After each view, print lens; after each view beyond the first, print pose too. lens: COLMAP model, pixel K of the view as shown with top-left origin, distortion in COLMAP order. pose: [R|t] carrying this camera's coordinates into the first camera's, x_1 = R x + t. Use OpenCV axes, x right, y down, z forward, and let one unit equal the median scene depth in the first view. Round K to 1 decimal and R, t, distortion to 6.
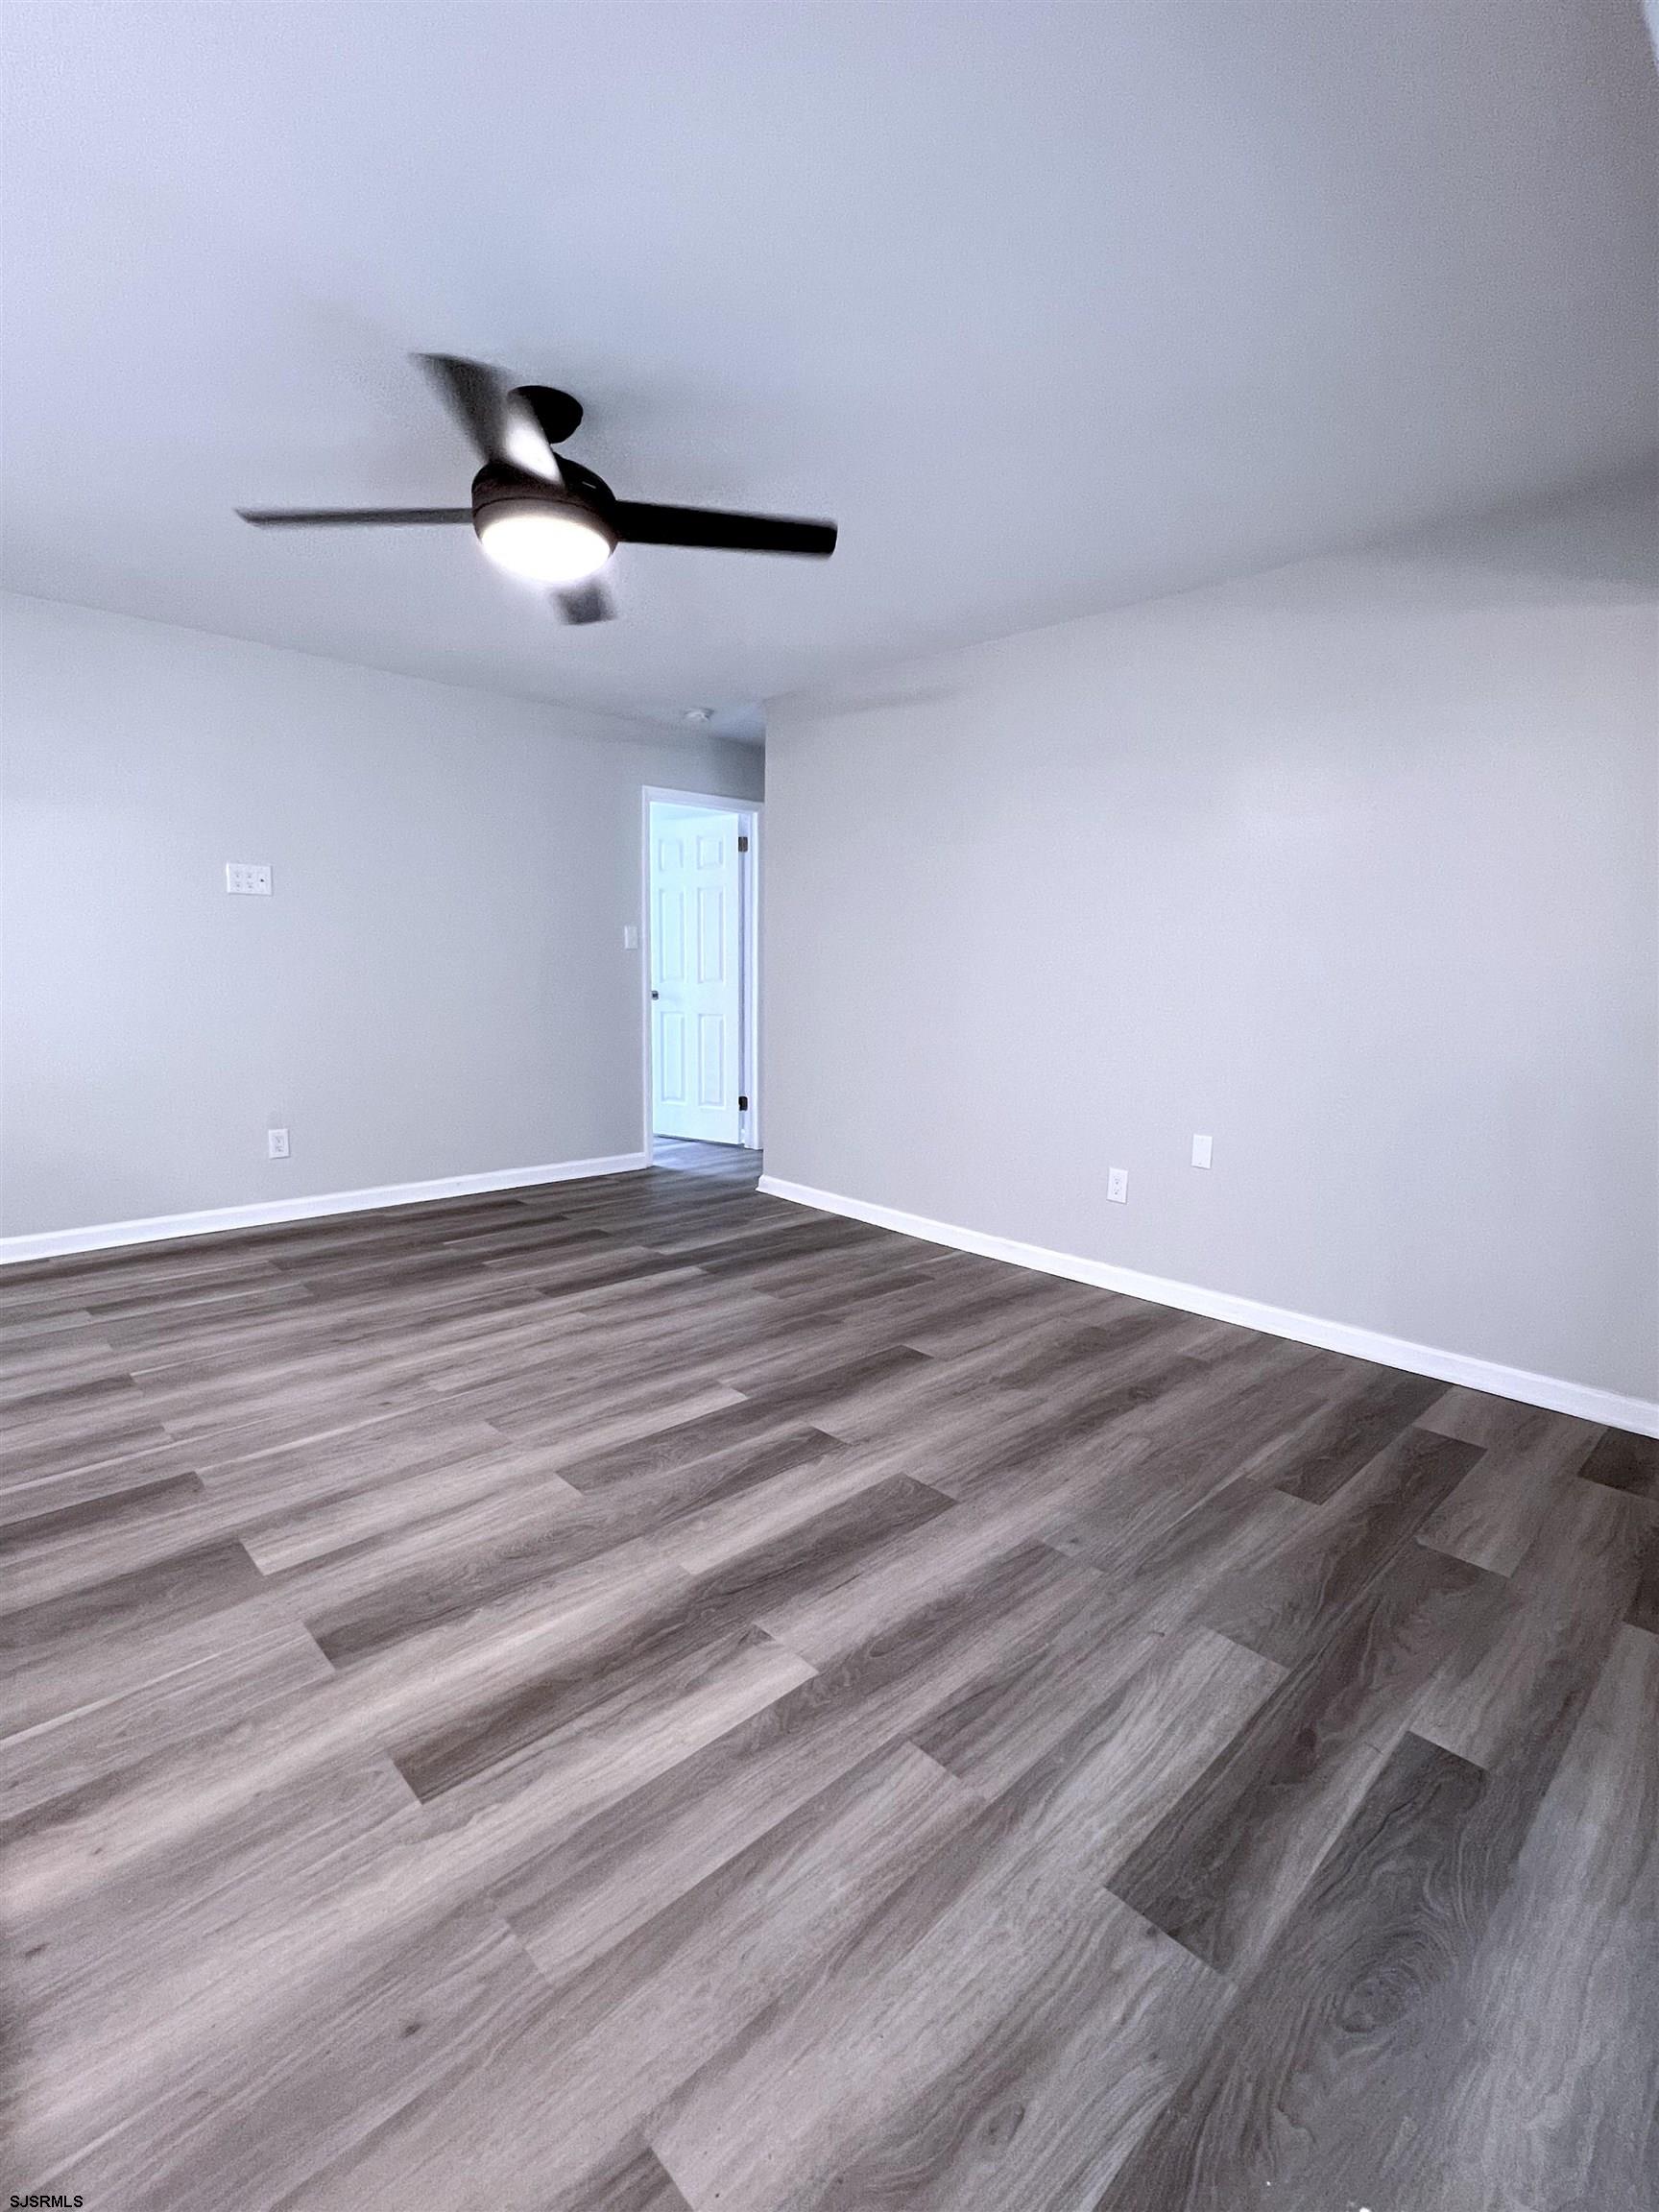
lens RADIAL K [[1023.9, 0, 820.6], [0, 1023.9, 1104.7], [0, 0, 1]] dist [-0.004135, 0.001911]
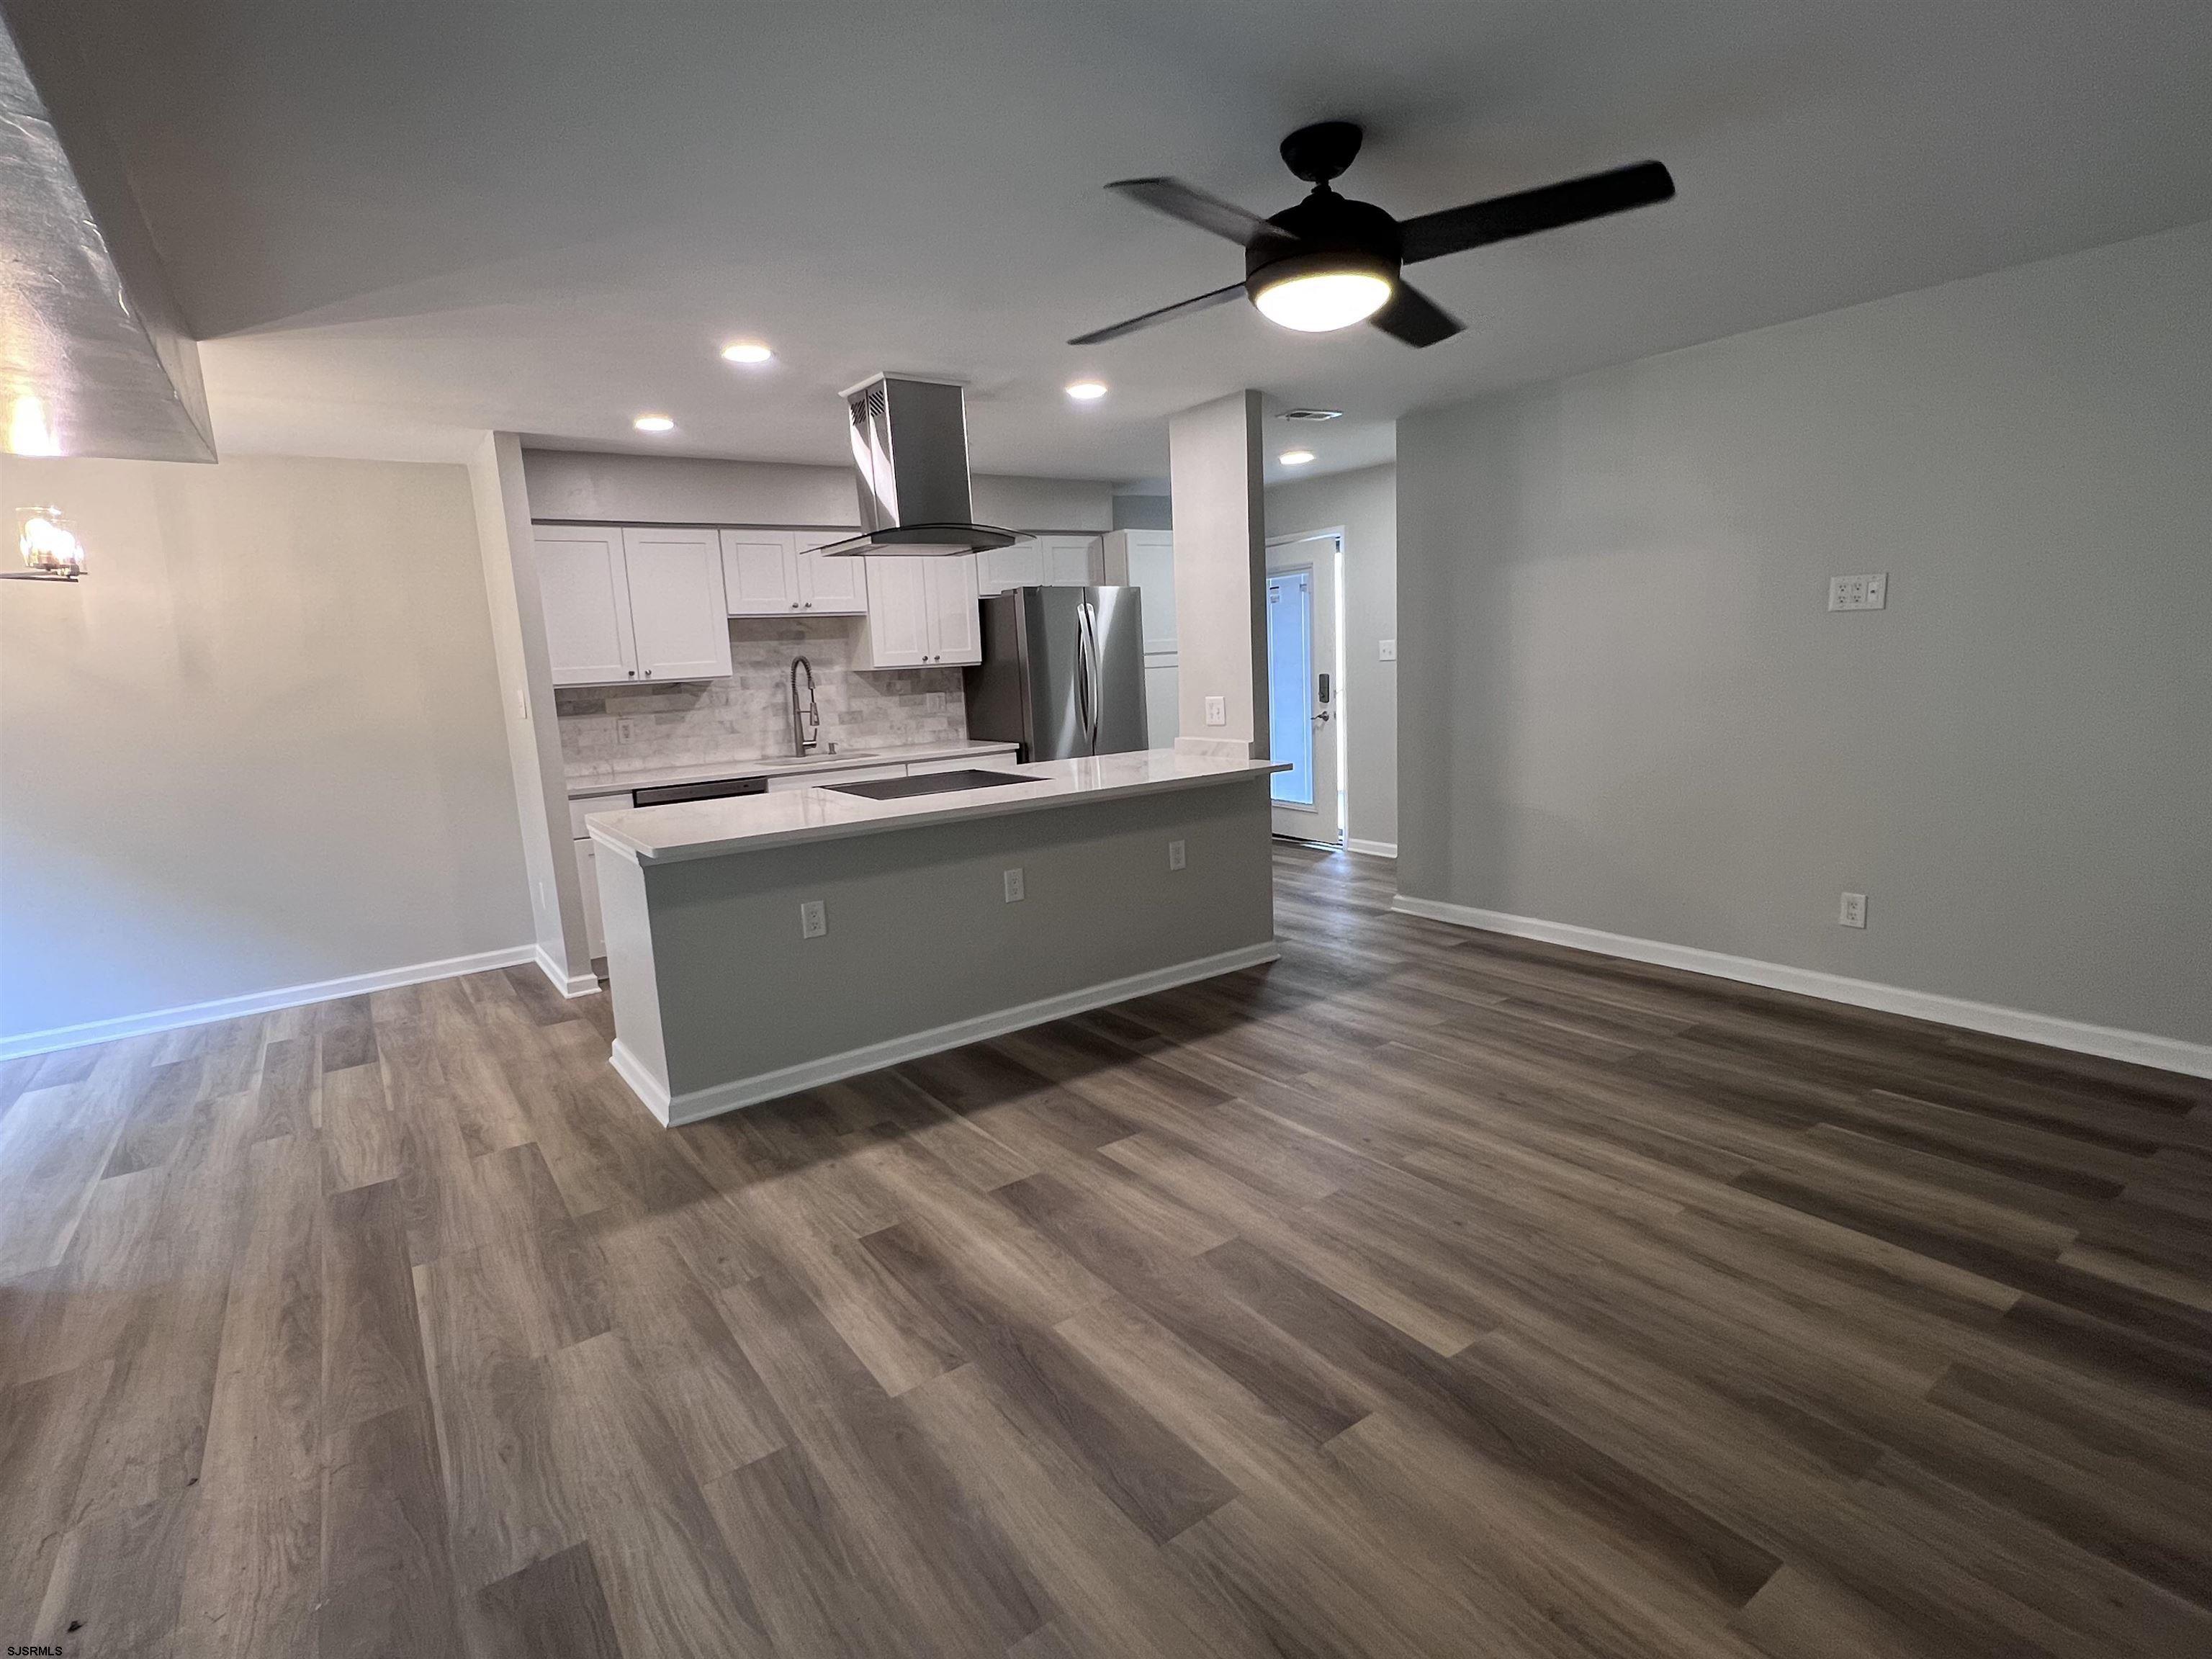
lens RADIAL K [[1096.5, 0, 1113.3], [0, 1096.5, 841.6], [0, 0, 1]] dist [-0.005881, 0.004433]
pose [[-0.139697, 0.158787, -0.977380, 0.725775], [-0.095740, 0.980268, 0.172940, -0.197813], [0.985555, 0.117733, -0.121738, 0.903734]]
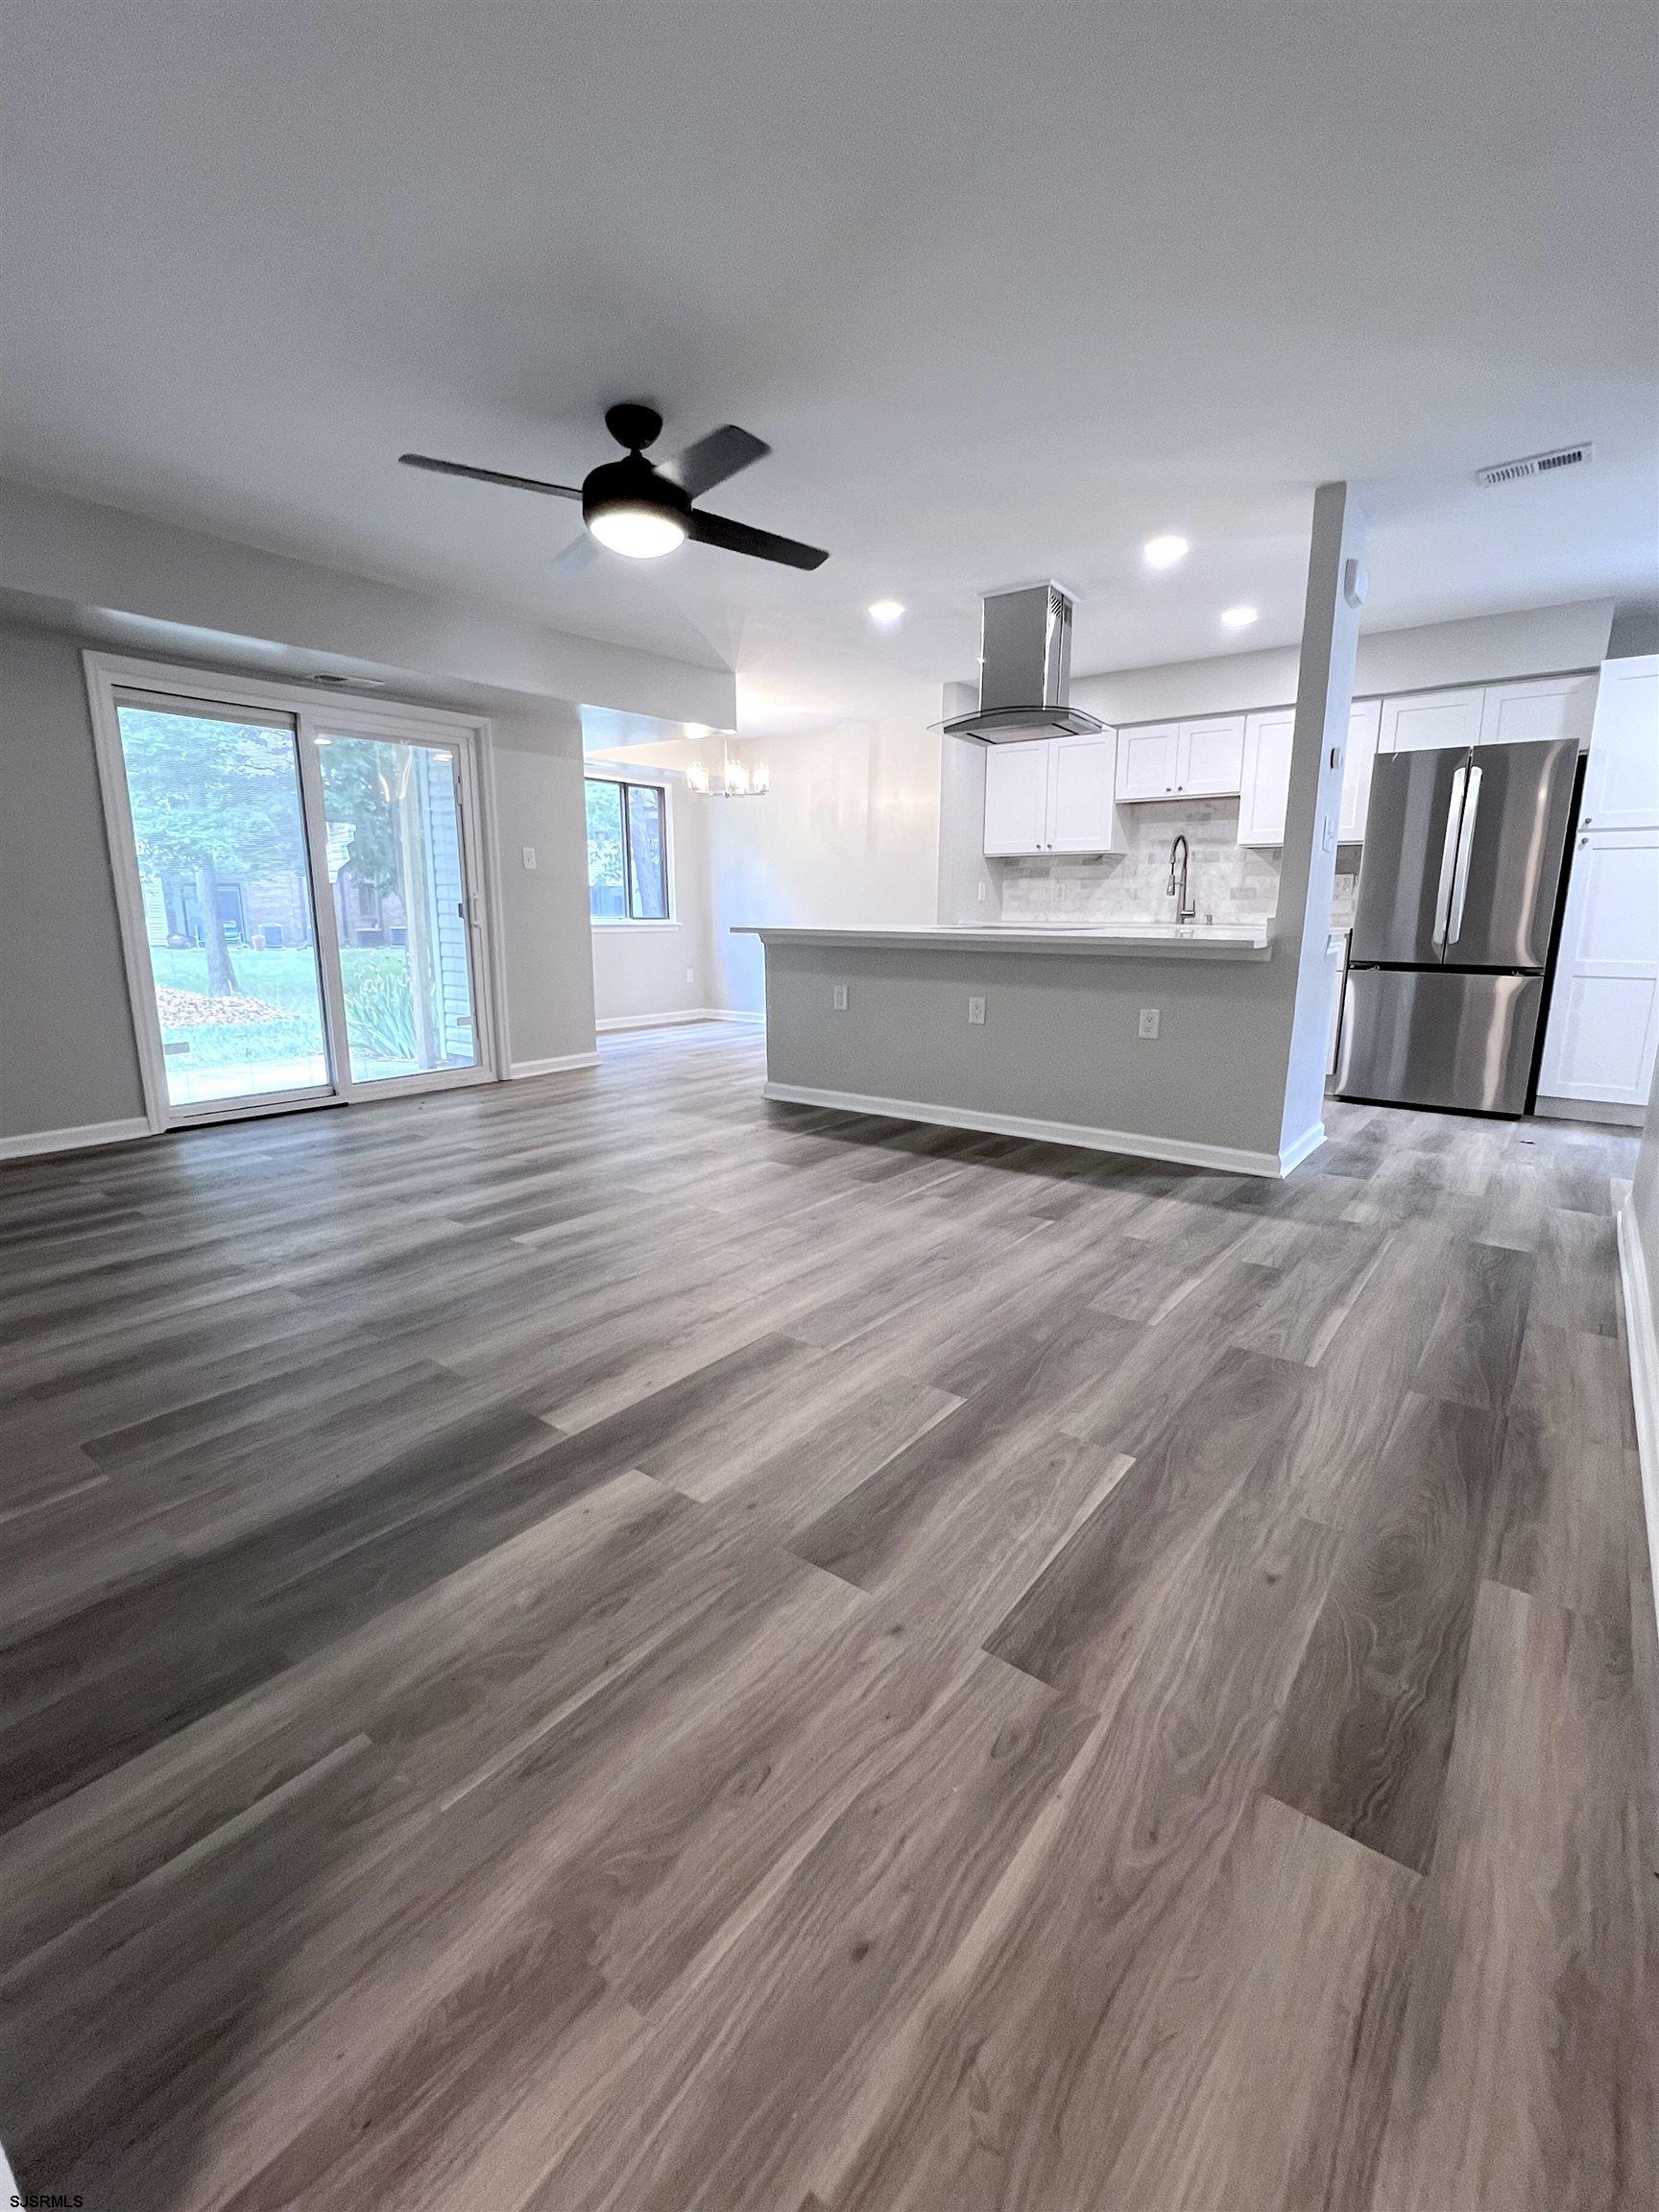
lens RADIAL K [[981.4, 0, 819.7], [0, 981.4, 1101.5], [0, 0, 1]] dist [0.002320, -0.000028]
pose [[-0.989109, 0.008819, -0.146921, -0.277134], [-0.040765, 0.942740, 0.331028, -0.259735], [0.141428, 0.333412, -0.932113, 2.228229]]
